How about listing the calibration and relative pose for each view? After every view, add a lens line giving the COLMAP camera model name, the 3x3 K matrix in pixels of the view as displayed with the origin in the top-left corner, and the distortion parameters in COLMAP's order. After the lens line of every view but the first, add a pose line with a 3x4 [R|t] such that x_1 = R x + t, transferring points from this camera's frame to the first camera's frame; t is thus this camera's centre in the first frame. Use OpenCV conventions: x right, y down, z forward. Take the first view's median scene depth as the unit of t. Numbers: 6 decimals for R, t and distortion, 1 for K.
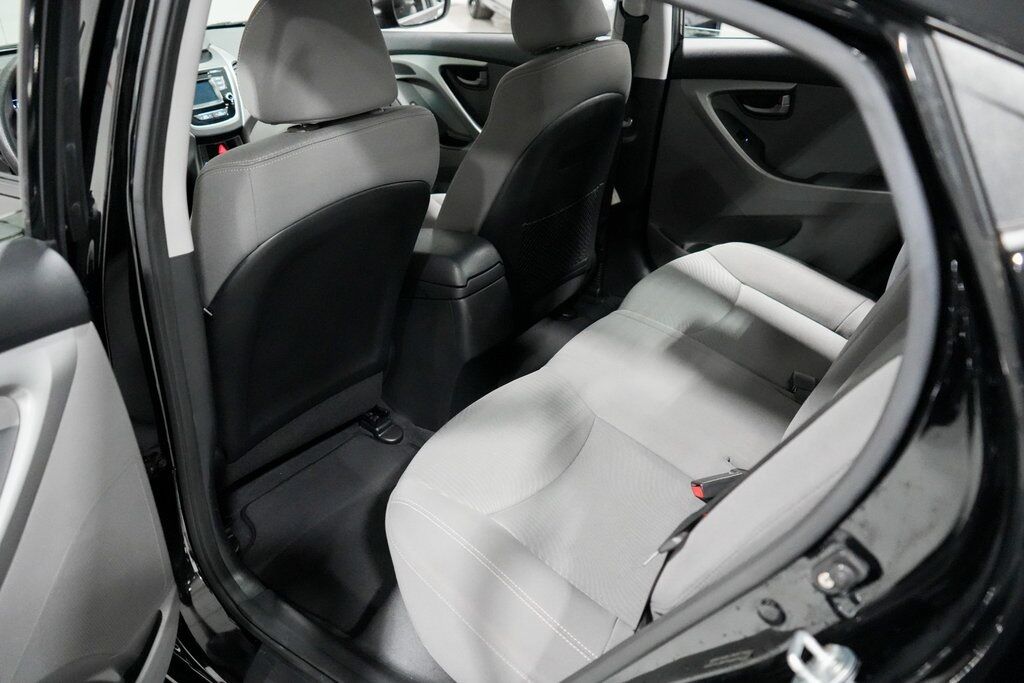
lens RADIAL K [[812.3, 0, 513.3], [0, 812.3, 346.3], [0, 0, 1]] dist [-0.016124, 0.019902]
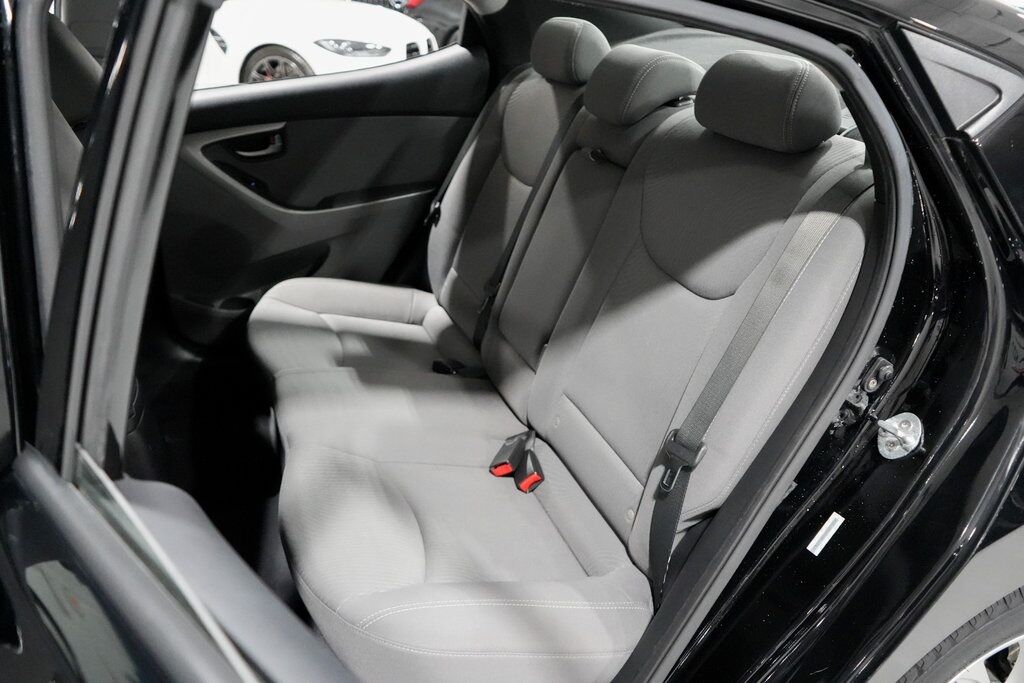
lens RADIAL K [[812.3, 0, 508.8], [0, 812.3, 335.8], [0, 0, 1]] dist [-0.016124, 0.019902]
pose [[0.579635, -0.344780, 0.738343, -0.345229], [0.388427, 0.913421, 0.121602, -0.081537], [-0.716344, 0.216308, 0.663372, 0.141628]]
